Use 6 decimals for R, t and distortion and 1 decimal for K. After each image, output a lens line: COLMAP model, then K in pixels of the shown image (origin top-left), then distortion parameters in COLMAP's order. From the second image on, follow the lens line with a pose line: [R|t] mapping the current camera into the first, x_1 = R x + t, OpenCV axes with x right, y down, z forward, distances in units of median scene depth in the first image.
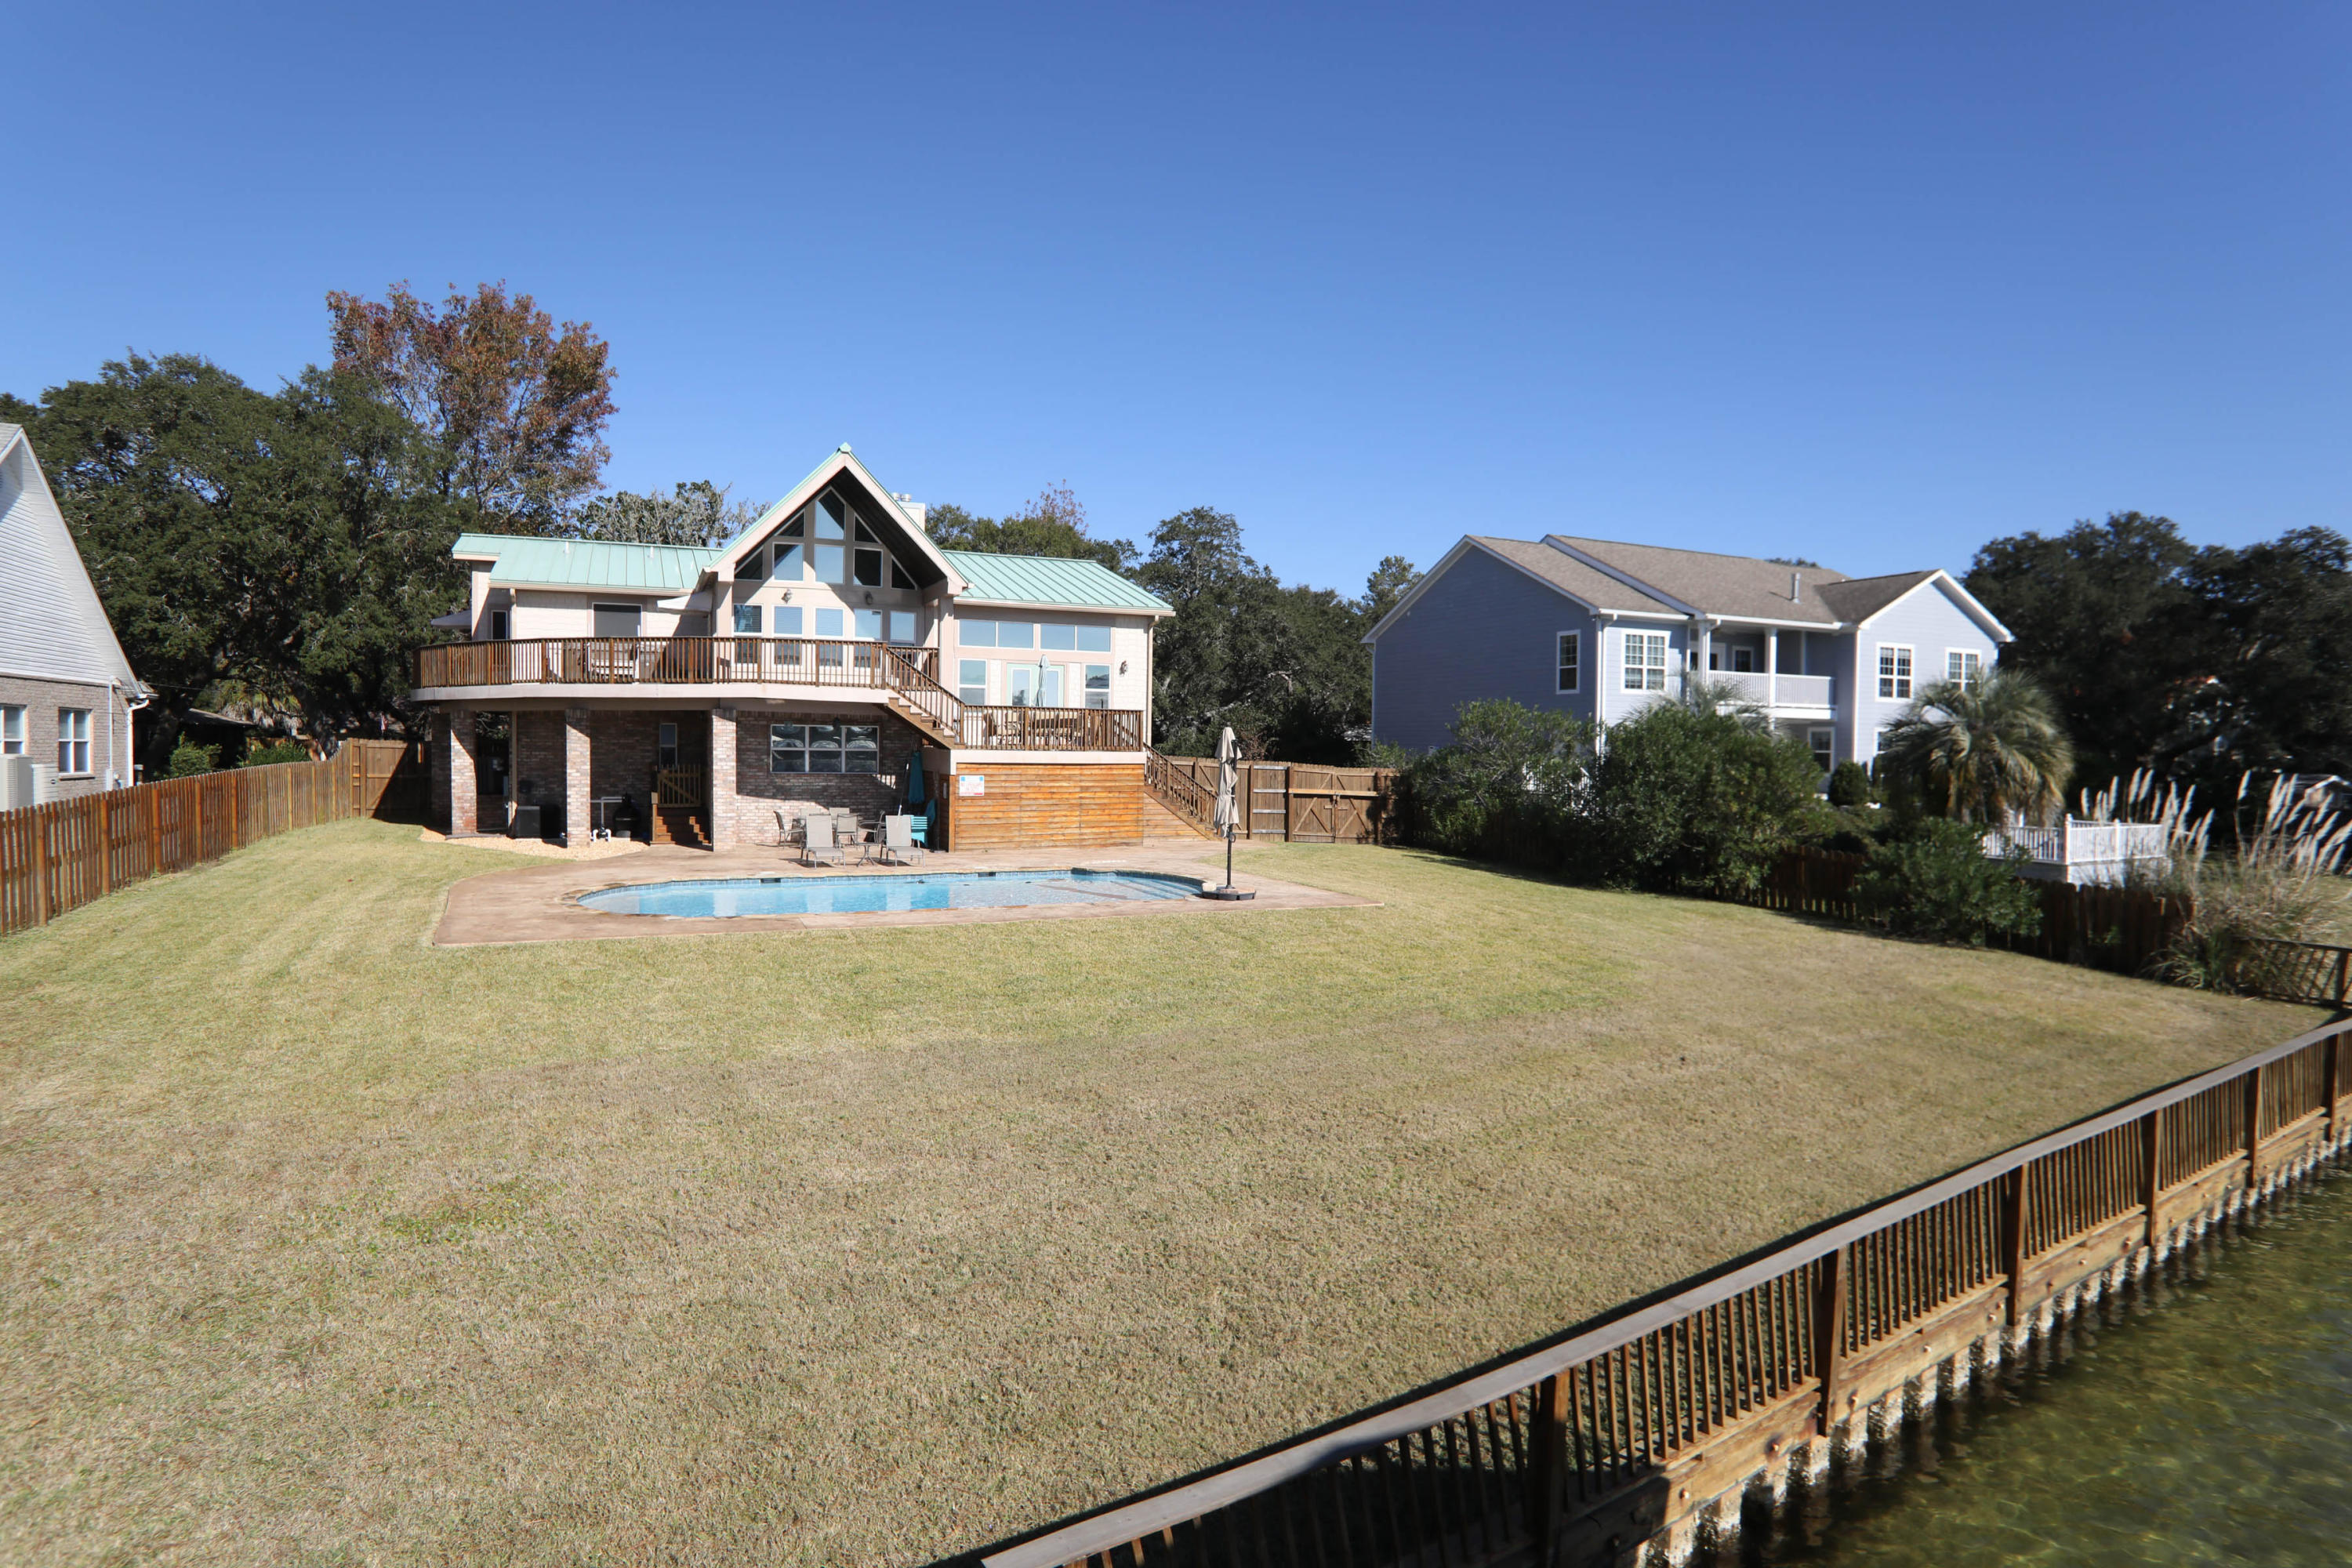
lens RADIAL K [[1280.4, 0, 1176.0], [0, 1280.4, 784.0], [0, 0, 1]] dist [-0.026730, -0.000246]
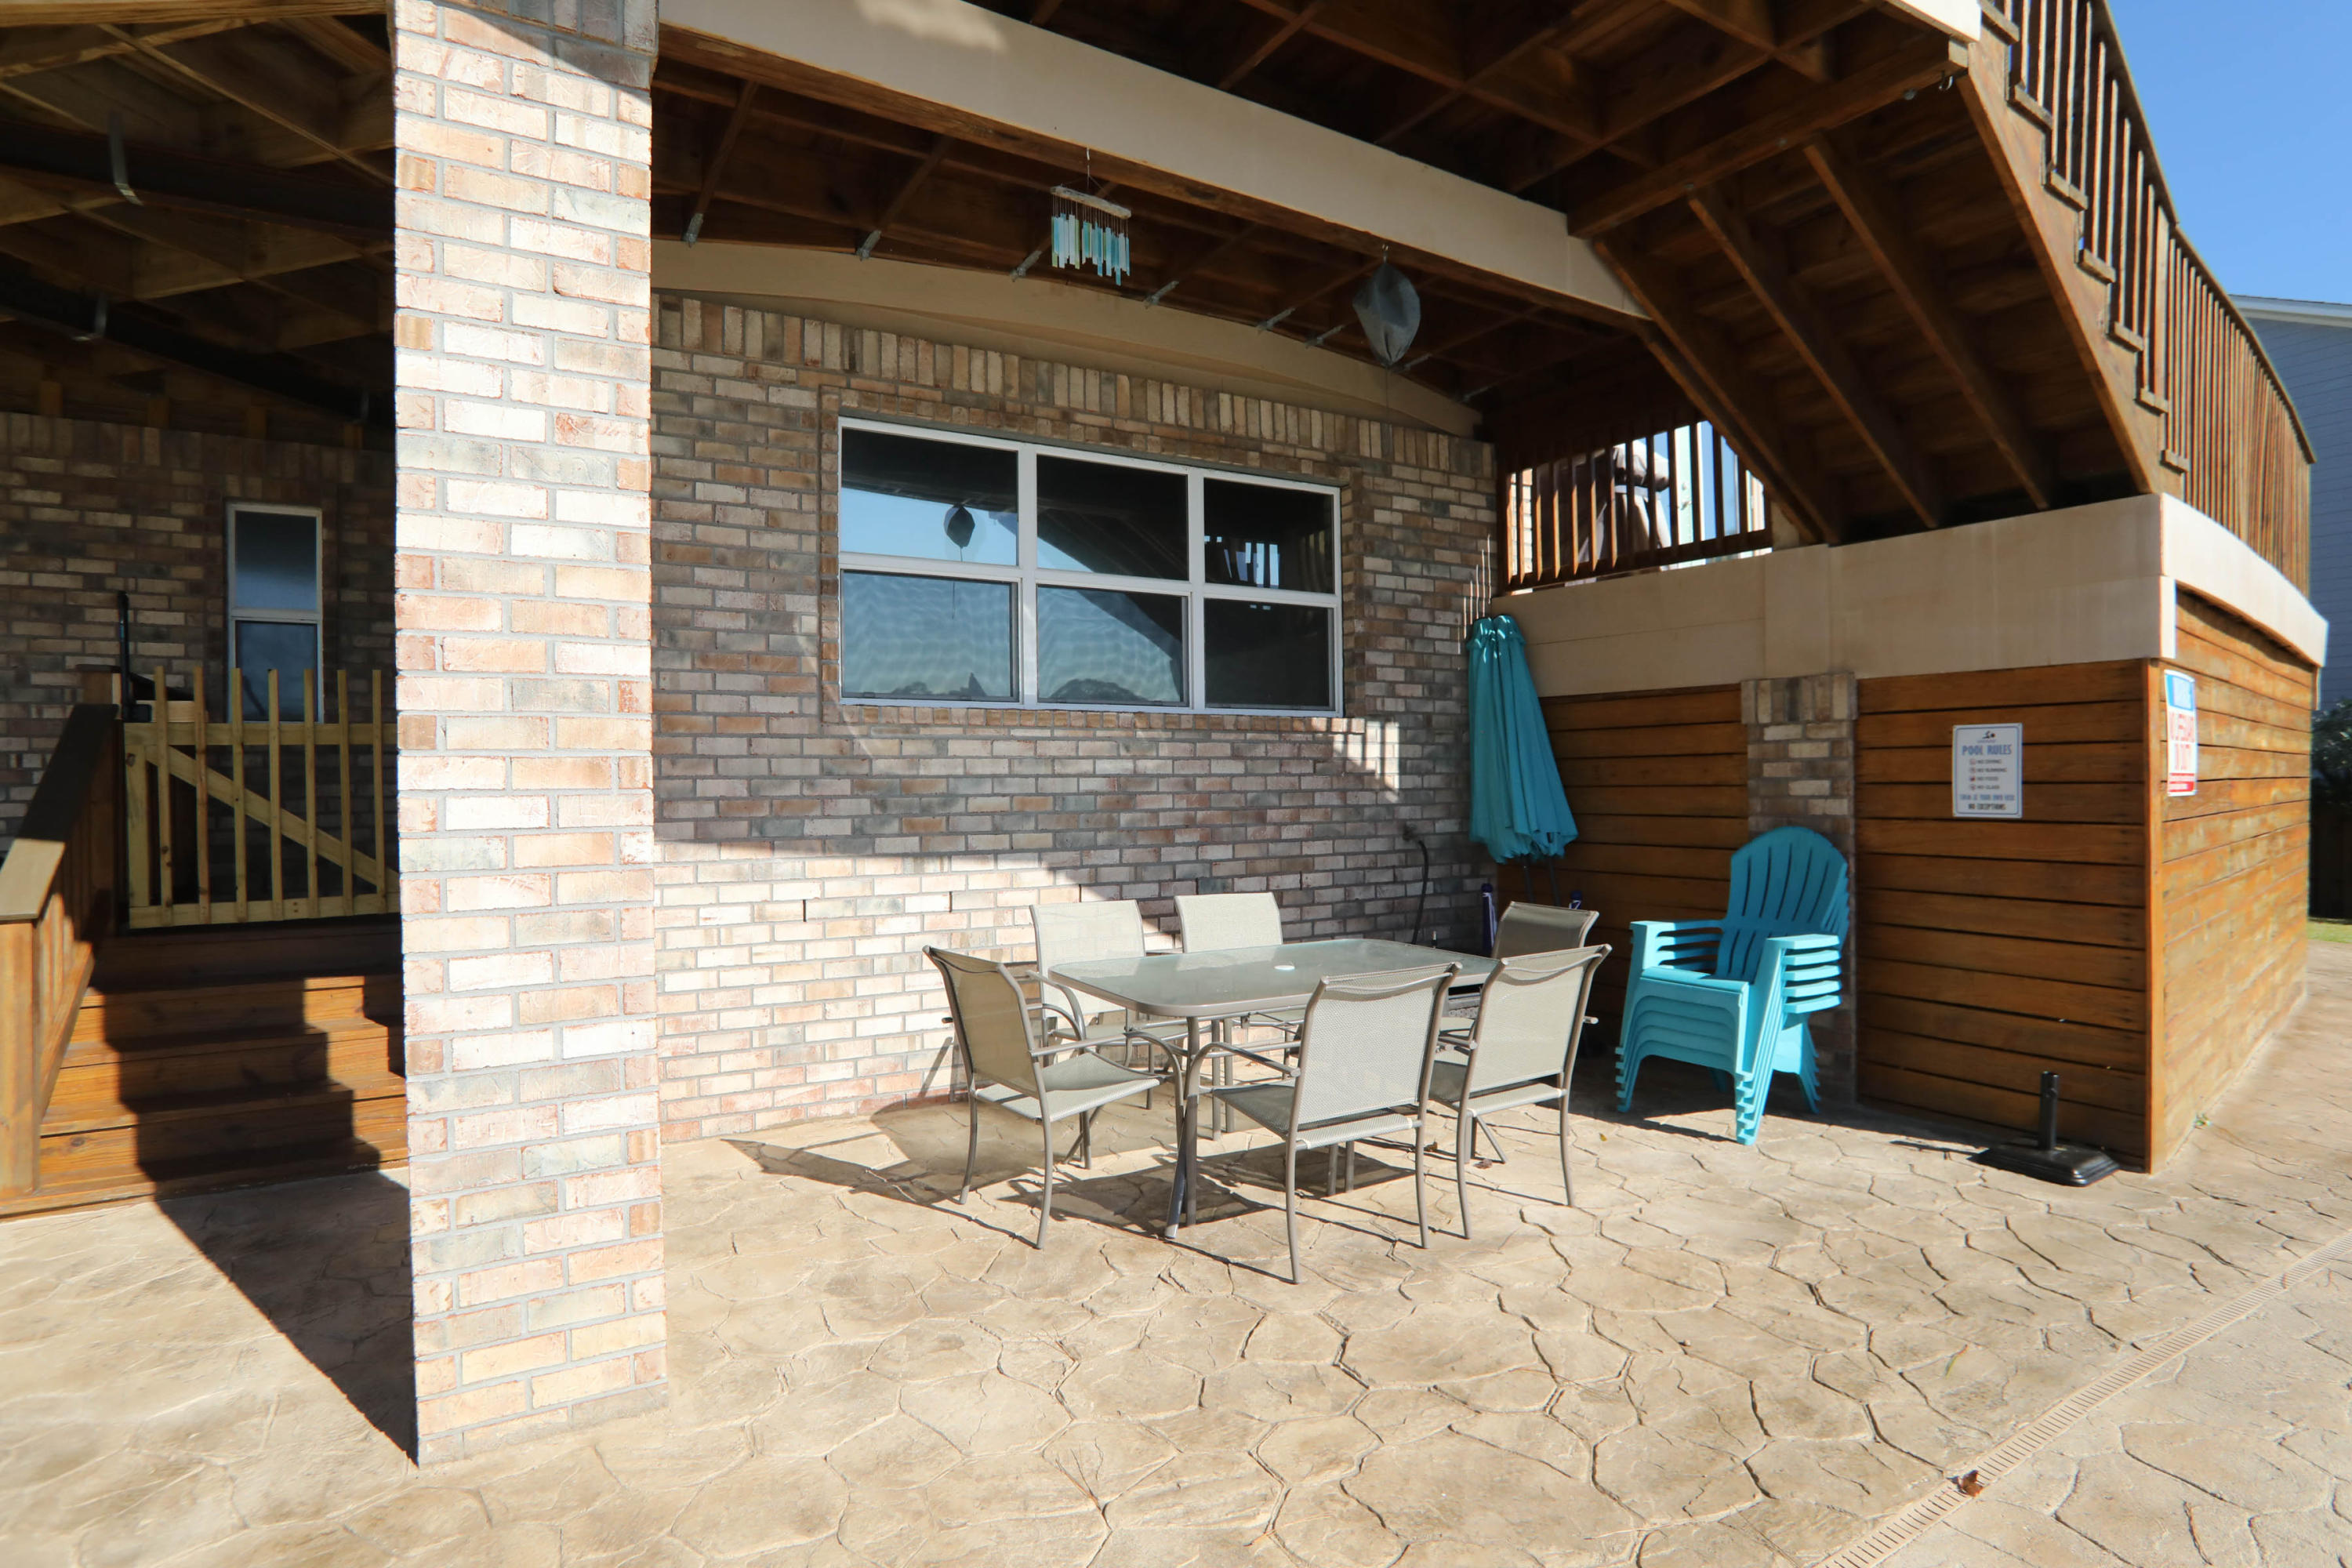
lens RADIAL K [[1220.4, 0, 1180.3], [0, 1220.4, 772.6], [0, 0, 1]] dist [-0.002552, -0.000115]
pose [[0.990037, -0.022750, 0.138957, -0.291341], [0.028542, 0.998799, -0.039832, 0.008175], [-0.137883, 0.043401, 0.989497, 0.823996]]
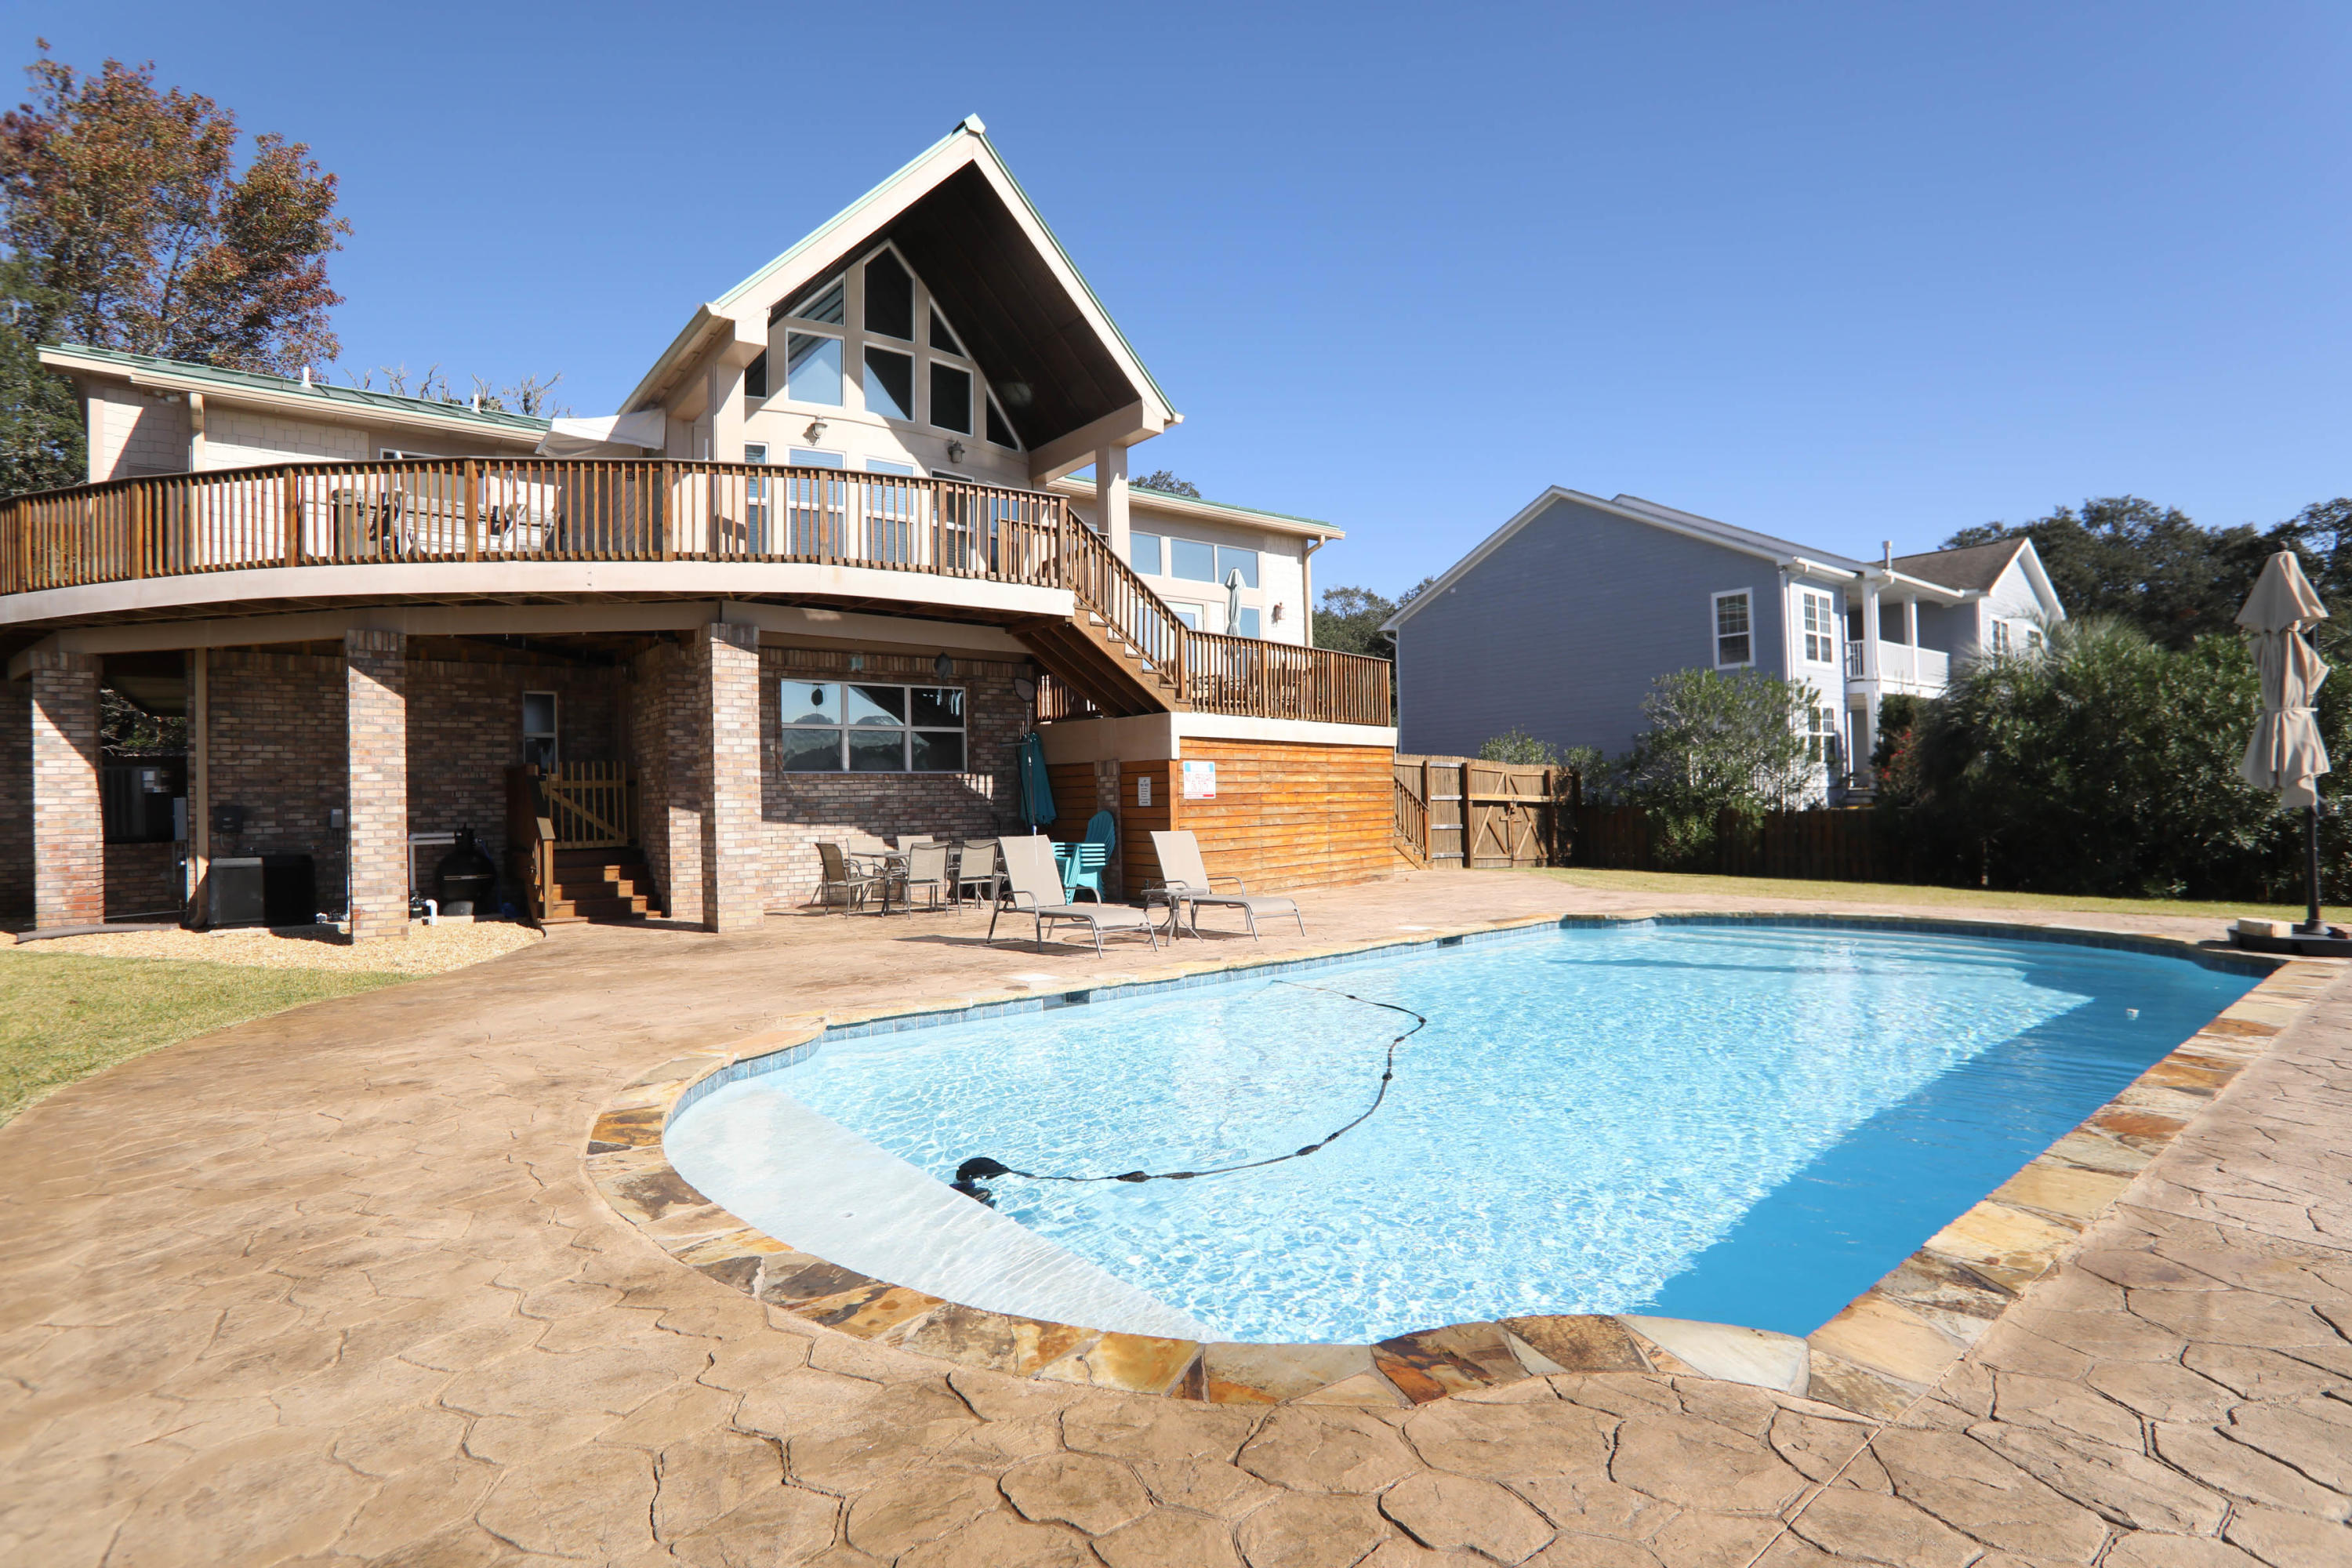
lens RADIAL K [[1147.7, 0, 1176.0], [0, 1147.7, 784.0], [0, 0, 1]] dist [-0.076608, 0.035430]
pose [[0.961748, -0.031045, 0.272171, -0.285664], [0.044570, 0.998052, -0.043653, 0.022543], [-0.270286, 0.054113, 0.961258, 0.511731]]
